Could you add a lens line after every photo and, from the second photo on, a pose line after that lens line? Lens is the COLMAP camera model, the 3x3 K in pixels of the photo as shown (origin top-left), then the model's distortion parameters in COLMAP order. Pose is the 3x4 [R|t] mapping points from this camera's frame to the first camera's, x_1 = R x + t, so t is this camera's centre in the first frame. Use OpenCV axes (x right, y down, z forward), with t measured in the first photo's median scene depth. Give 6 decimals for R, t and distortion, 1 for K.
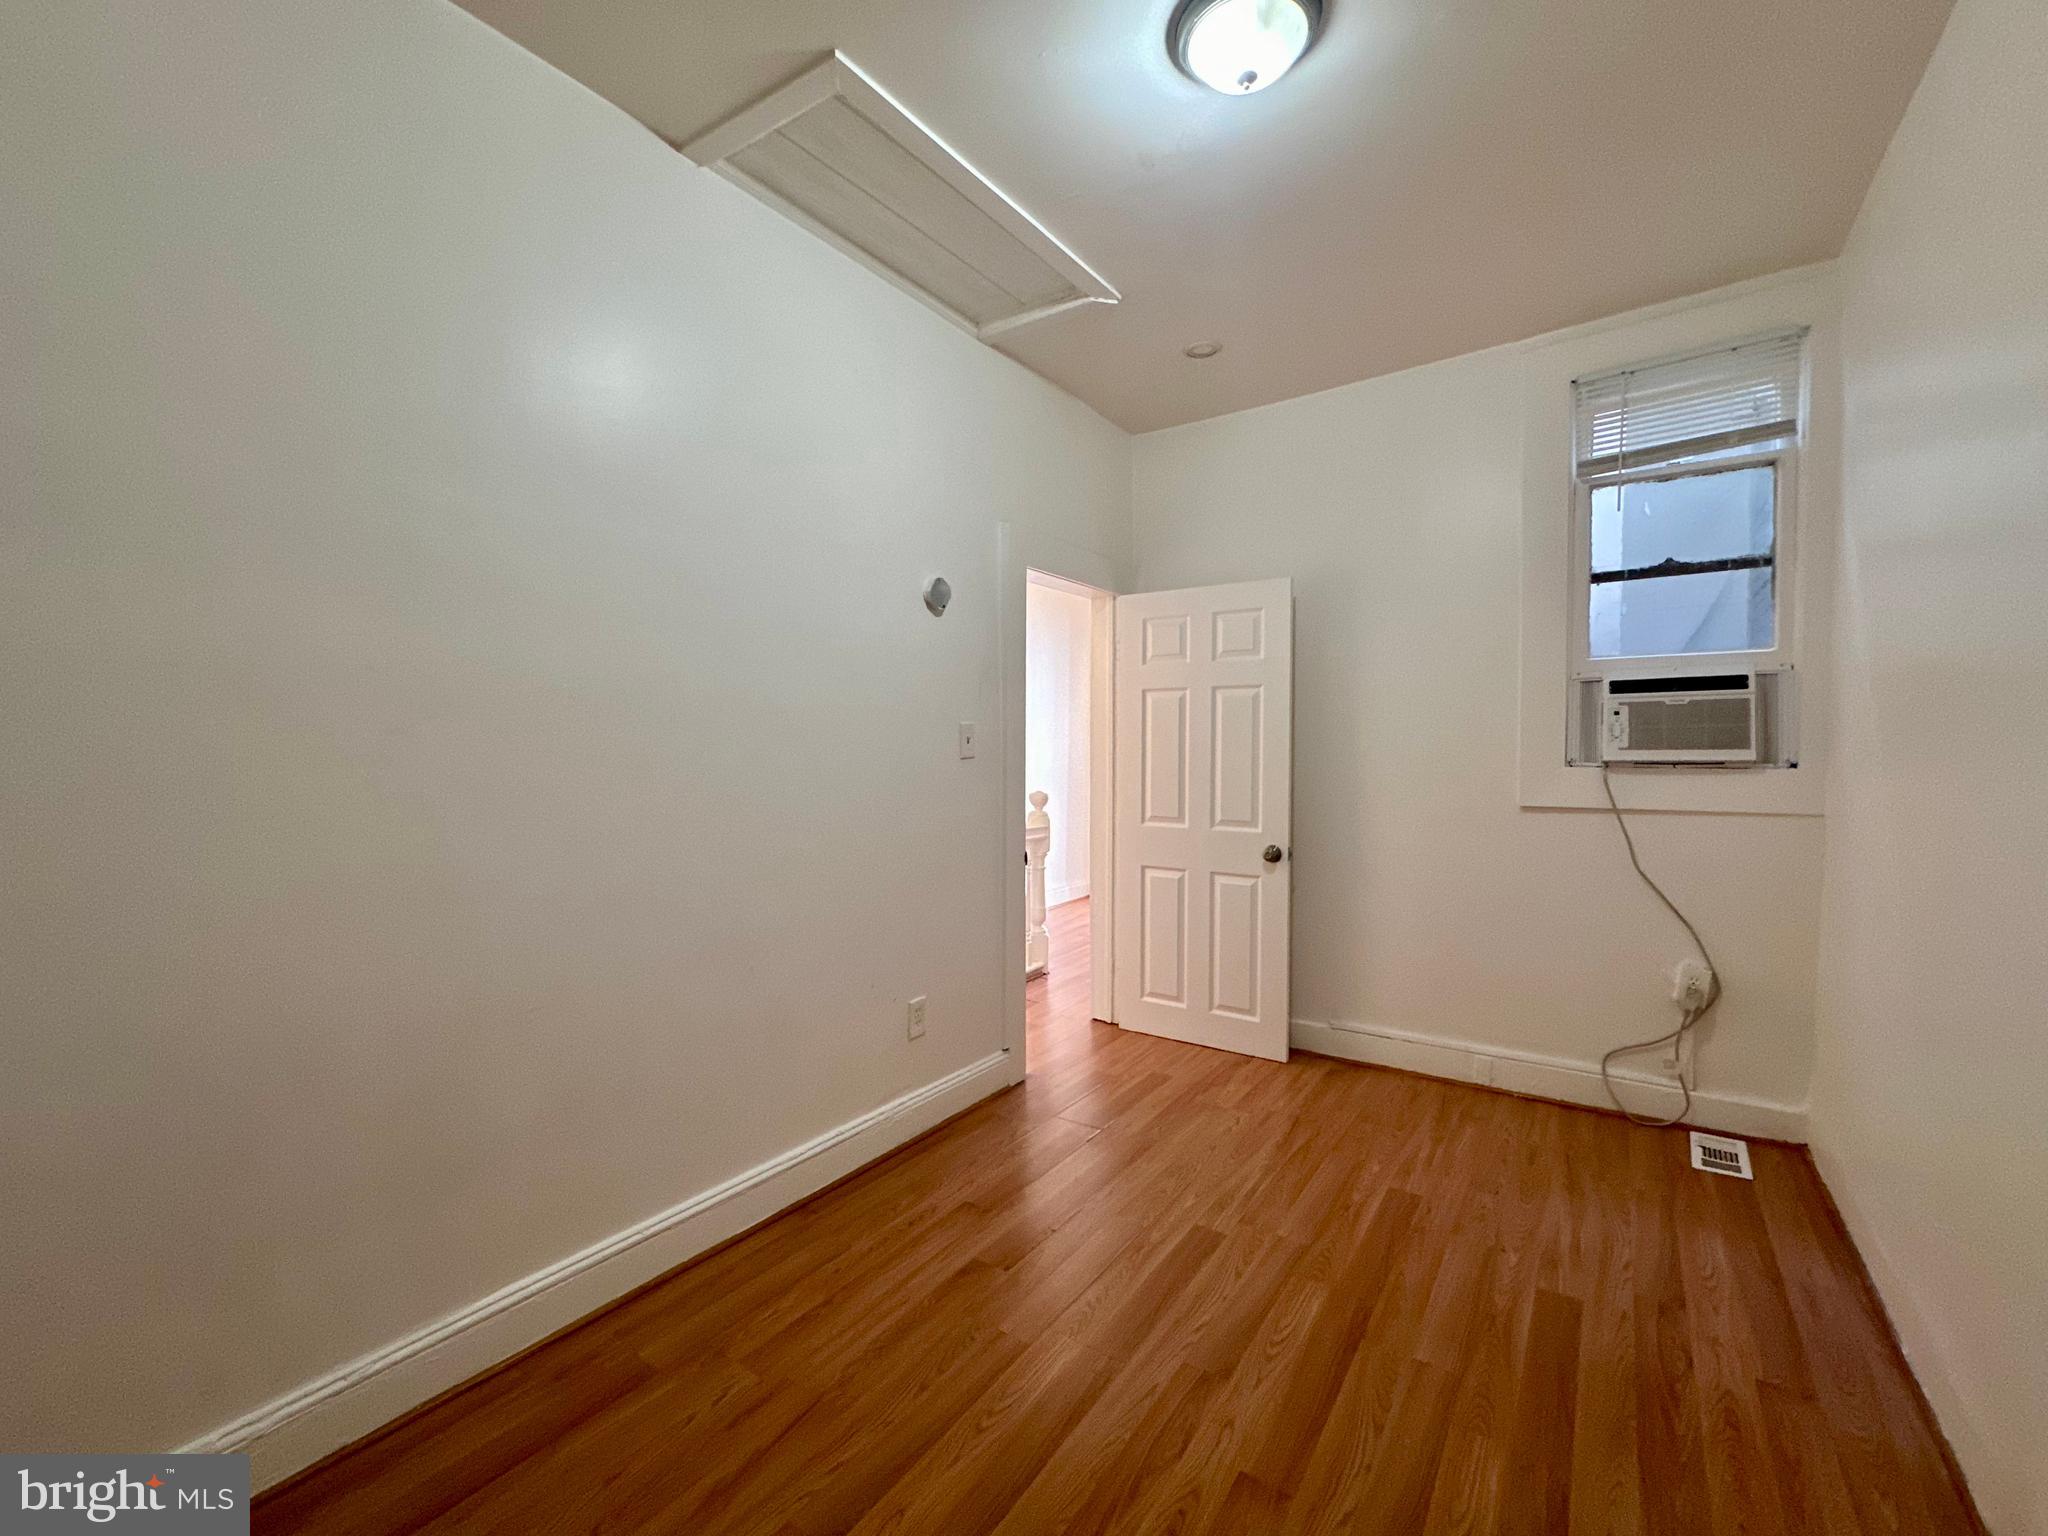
lens RADIAL K [[818.7, 0, 1022.7], [0, 818.7, 764.5], [0, 0, 1]] dist [-0.002645, 0.000165]
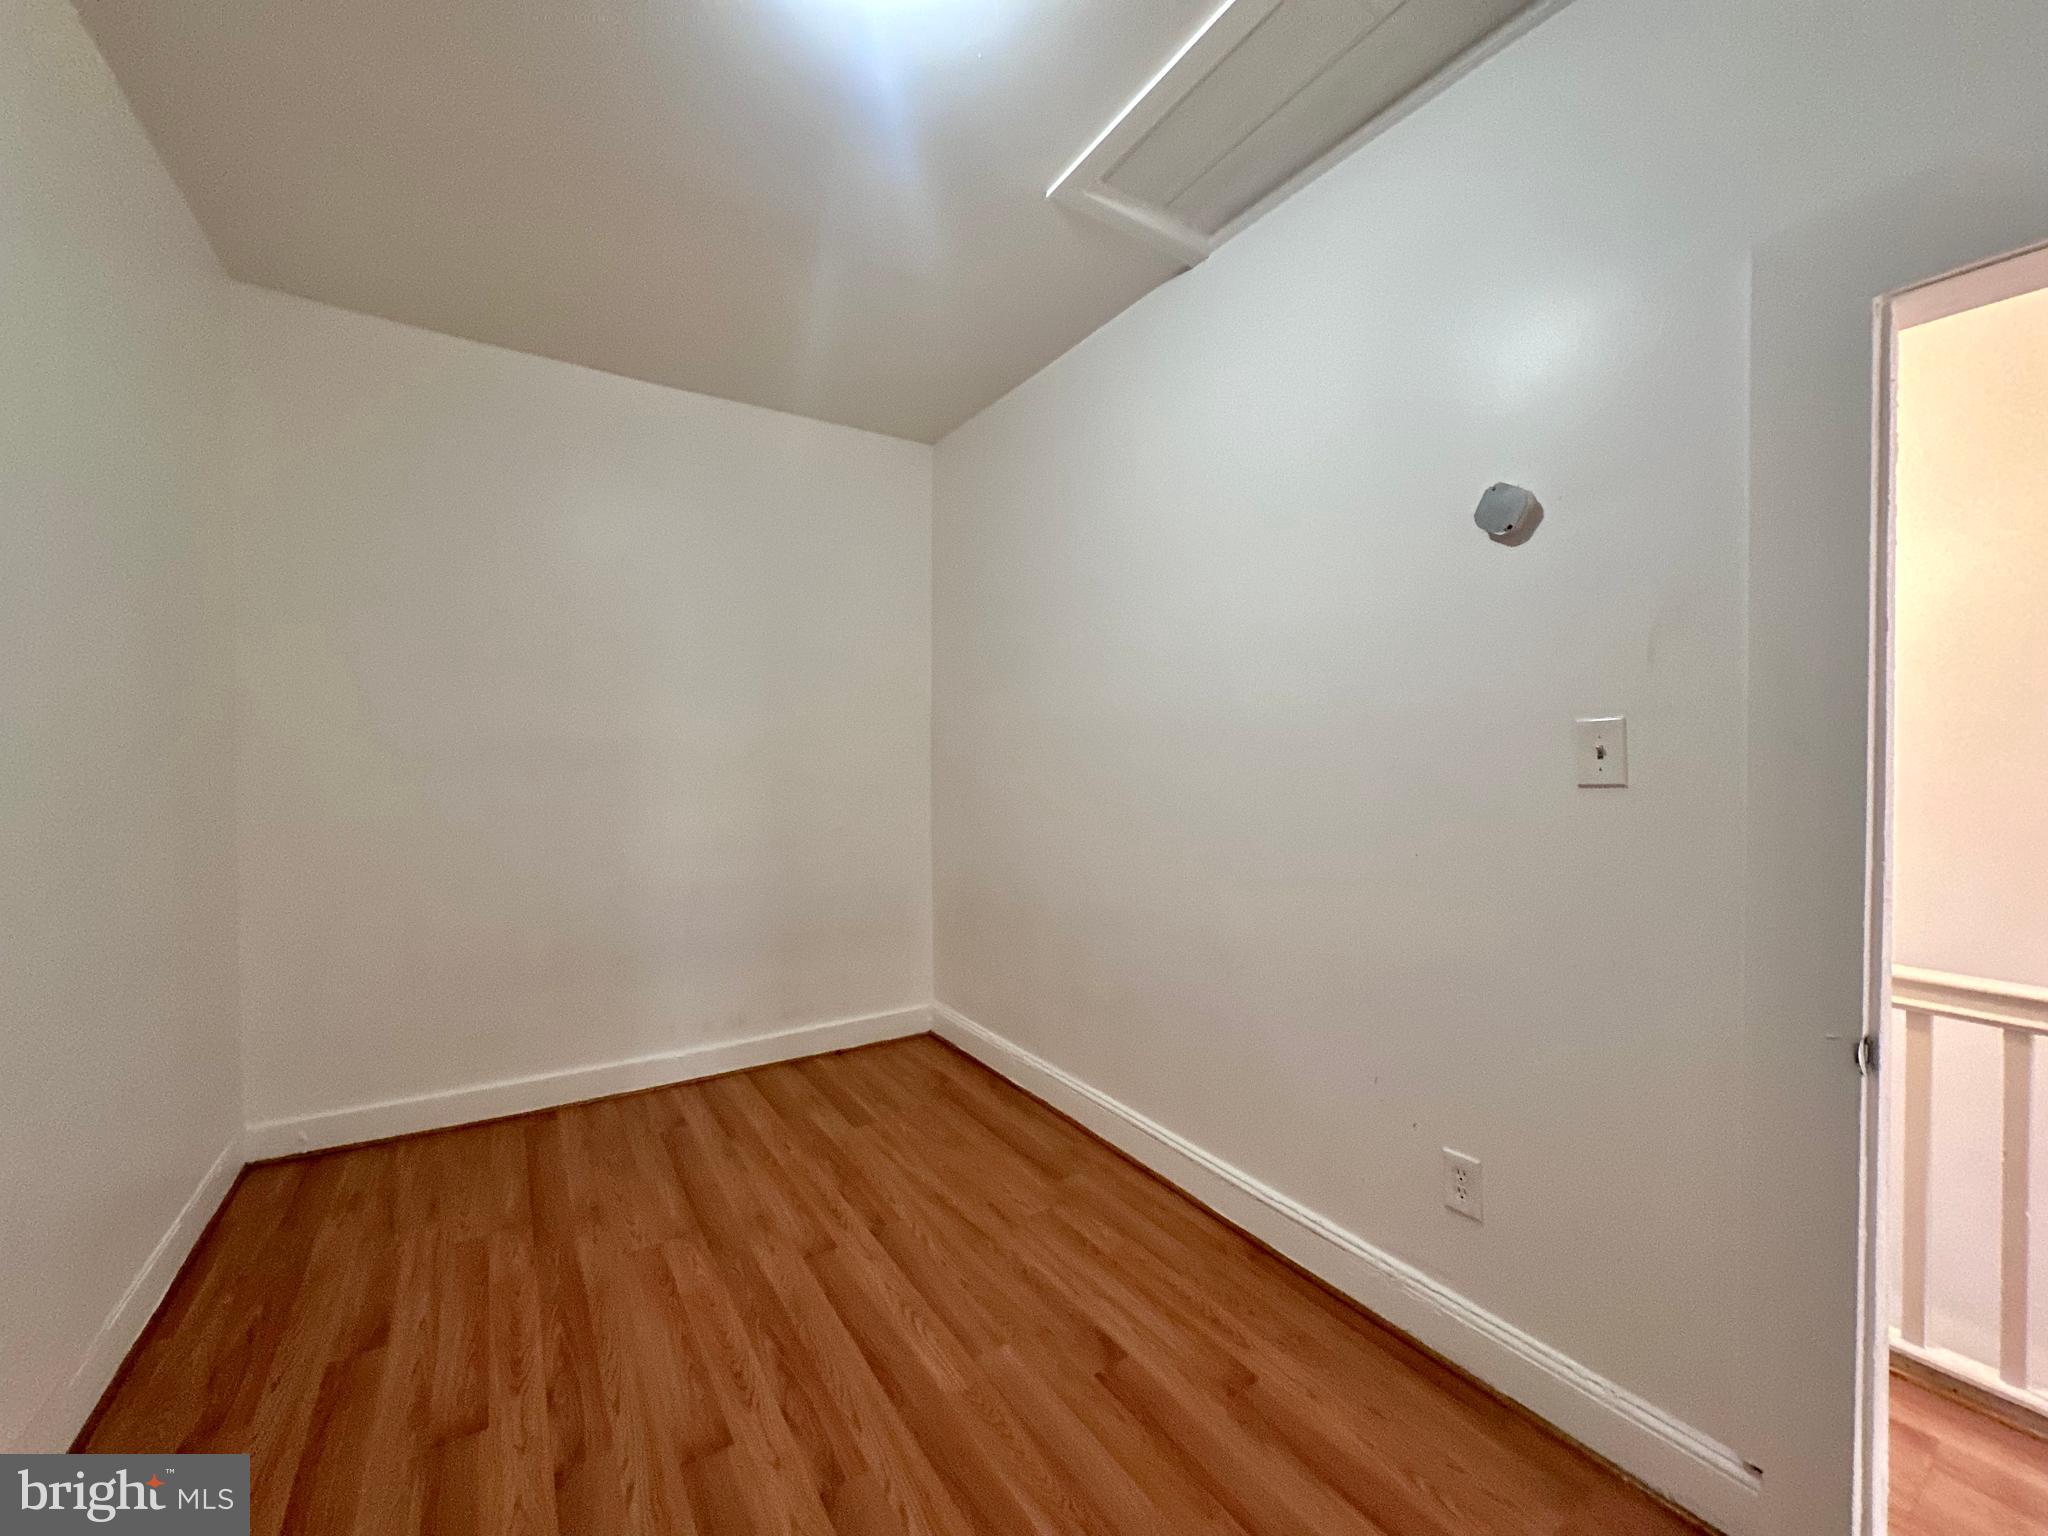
lens RADIAL K [[818.7, 0, 1022.7], [0, 818.7, 764.5], [0, 0, 1]] dist [-0.002645, 0.000165]
pose [[-0.350559, 0.004005, -0.936532, 0.773406], [-0.036692, 0.999164, 0.018007, -0.021871], [0.935822, 0.040676, -0.350119, 1.167551]]
